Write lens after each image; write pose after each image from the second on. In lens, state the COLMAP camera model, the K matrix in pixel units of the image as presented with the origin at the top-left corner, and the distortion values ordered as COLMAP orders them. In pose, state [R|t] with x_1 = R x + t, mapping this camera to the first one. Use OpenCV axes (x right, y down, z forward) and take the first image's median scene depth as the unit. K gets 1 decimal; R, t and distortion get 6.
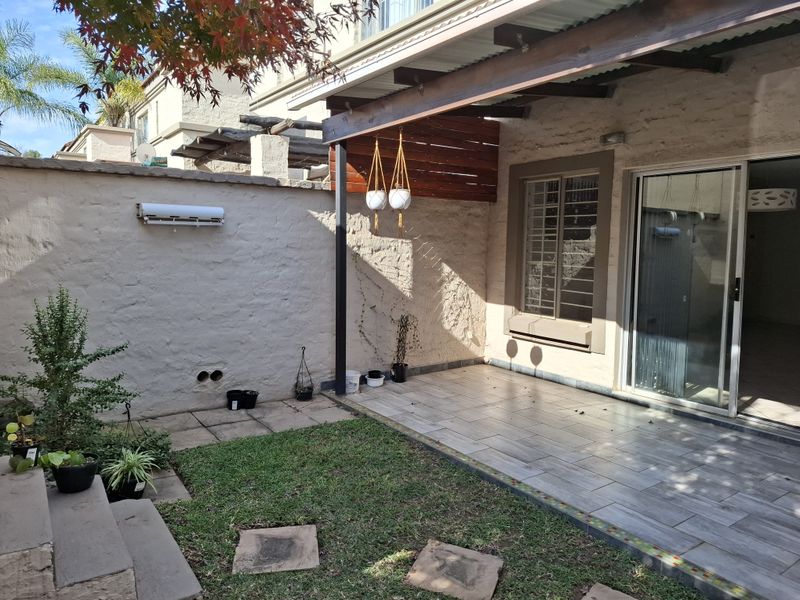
lens RADIAL K [[566.2, 0, 396.6], [0, 566.2, 303.4], [0, 0, 1]] dist [0.099650, -0.115170]
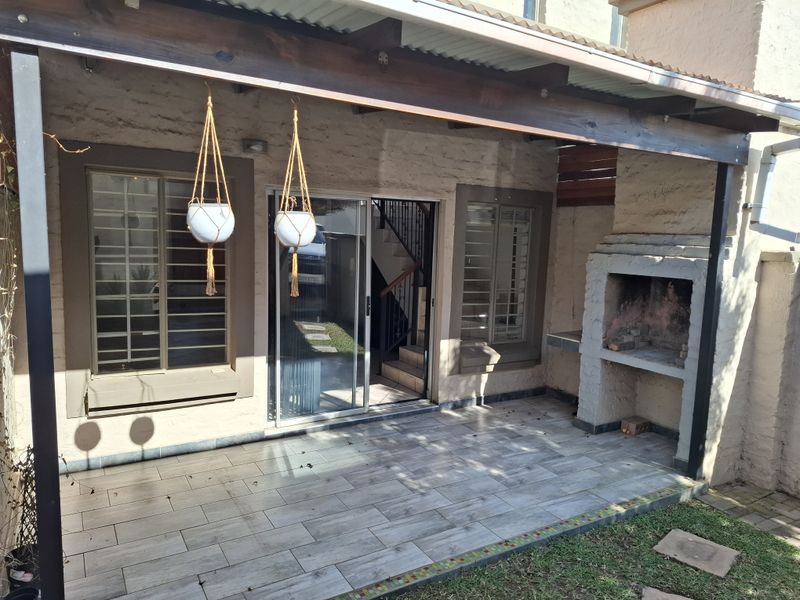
lens RADIAL K [[566.2, 0, 396.6], [0, 566.2, 303.4], [0, 0, 1]] dist [0.099650, -0.115170]
pose [[0.052786, -0.136560, 0.989224, -0.554357], [0.069750, 0.988690, 0.132764, -0.179196], [-0.996167, 0.061990, 0.061714, 0.871086]]
